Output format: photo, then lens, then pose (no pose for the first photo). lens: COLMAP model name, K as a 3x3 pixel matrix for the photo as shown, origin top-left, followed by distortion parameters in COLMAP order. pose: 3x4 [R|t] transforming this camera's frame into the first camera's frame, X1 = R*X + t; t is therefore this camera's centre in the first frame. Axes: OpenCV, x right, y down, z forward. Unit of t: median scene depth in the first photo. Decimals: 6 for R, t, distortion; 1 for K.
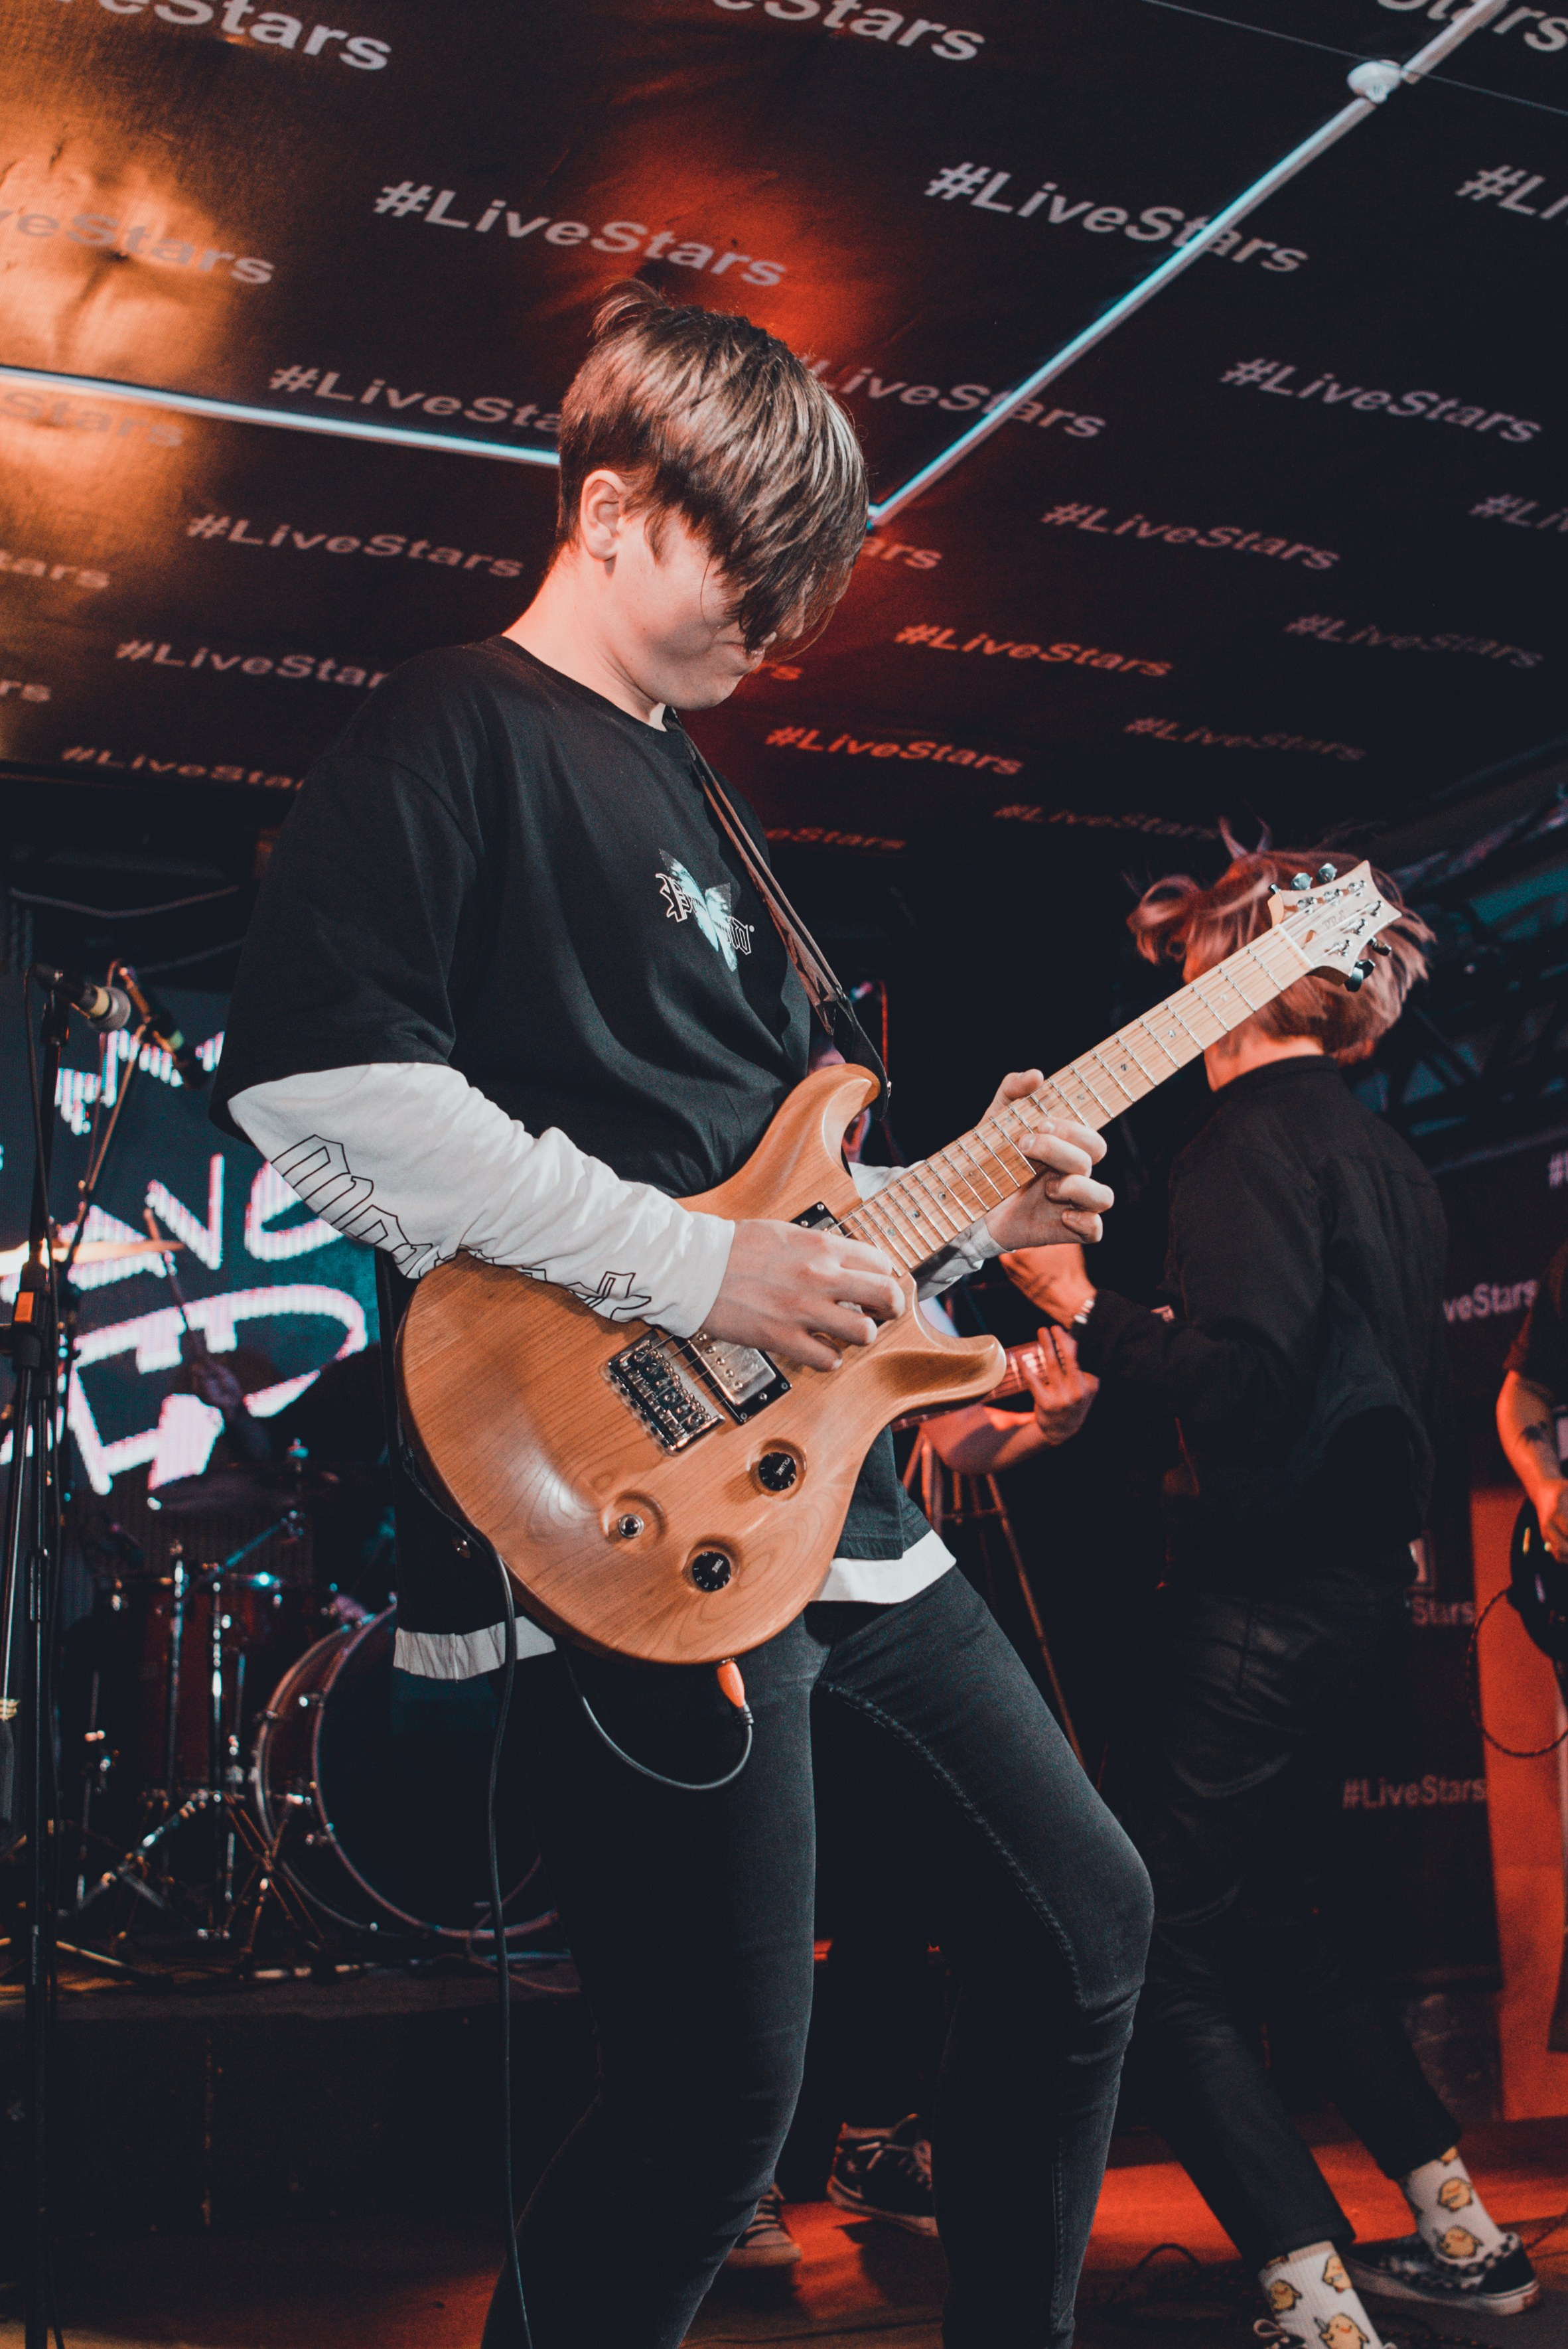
lens RADIAL K [[2241.6, 0, 770.1], [0, 2241.6, 1217.3], [0, 0, 1]] dist [-0.058888, 0.000000]
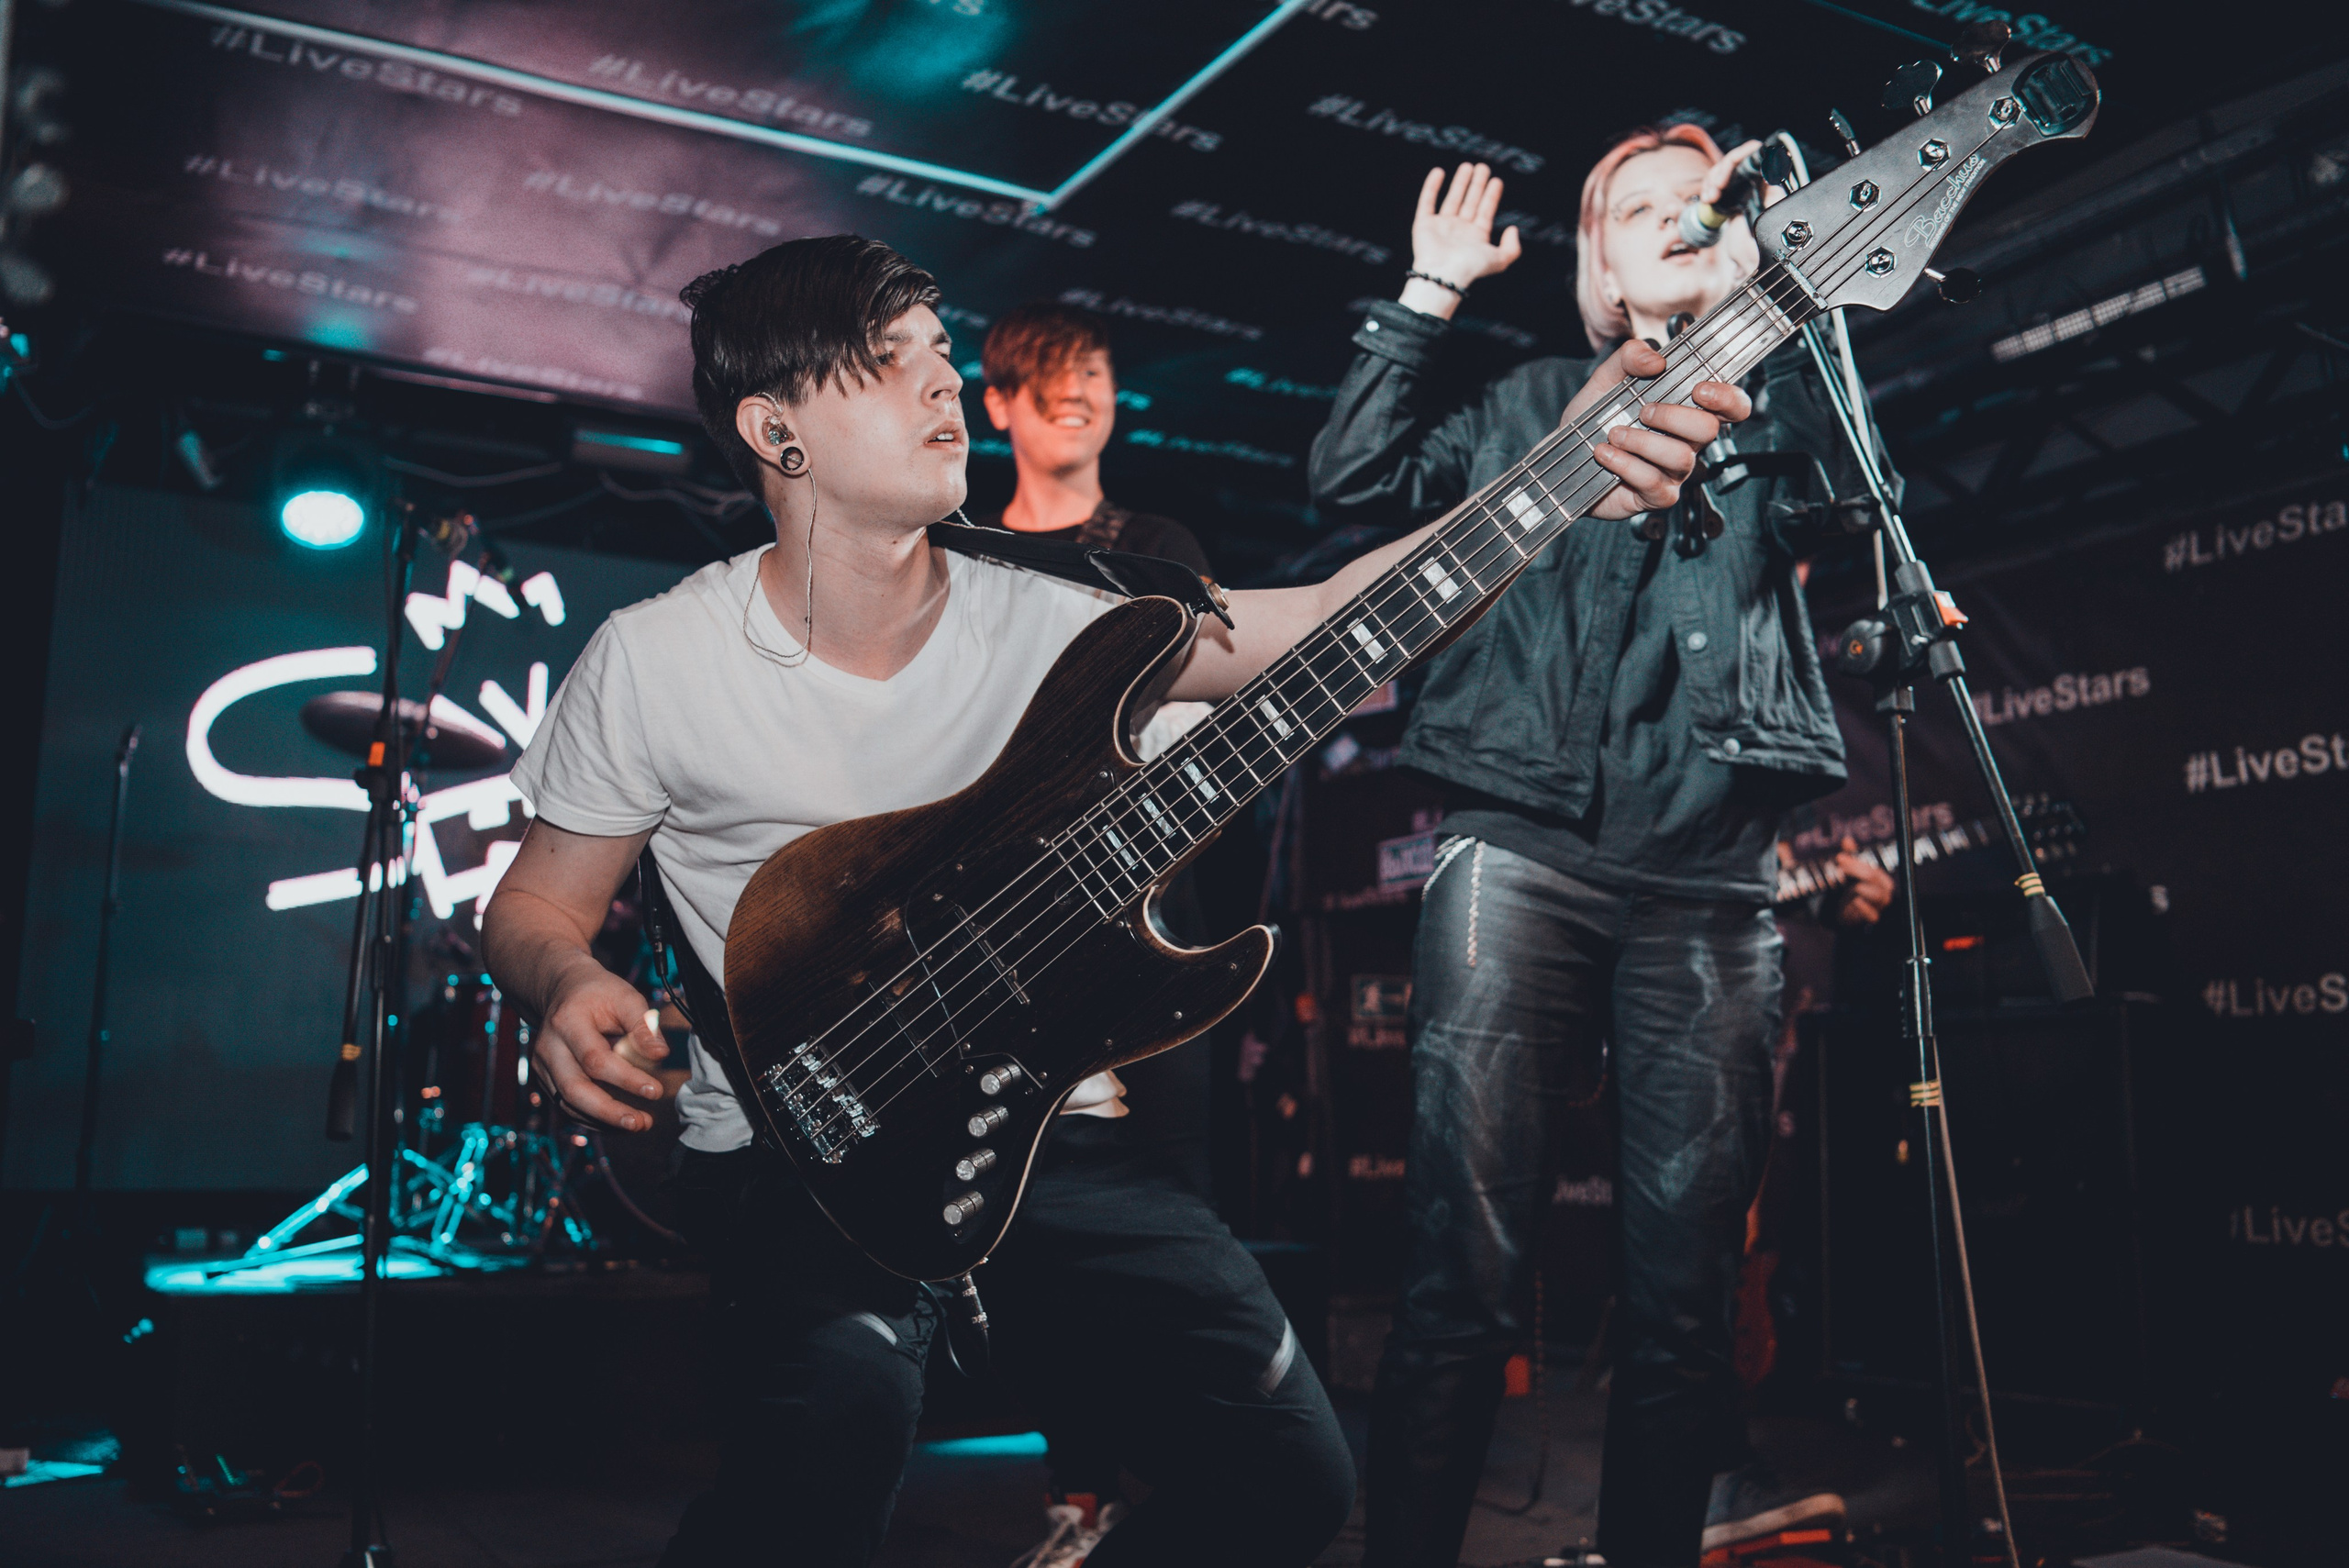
lens RADIAL K [[2204.3, 0, 1215.9], [0, 2204.3, 820.3], [0, 0, 1]] dist [0.033389, 0.001751]
pose [[0.999016, 0.043787, -0.007092, 0.172839], [-0.043003, 0.995254, 0.087295, -0.071451], [0.010881, -0.086904, 0.996157, -0.328683]]
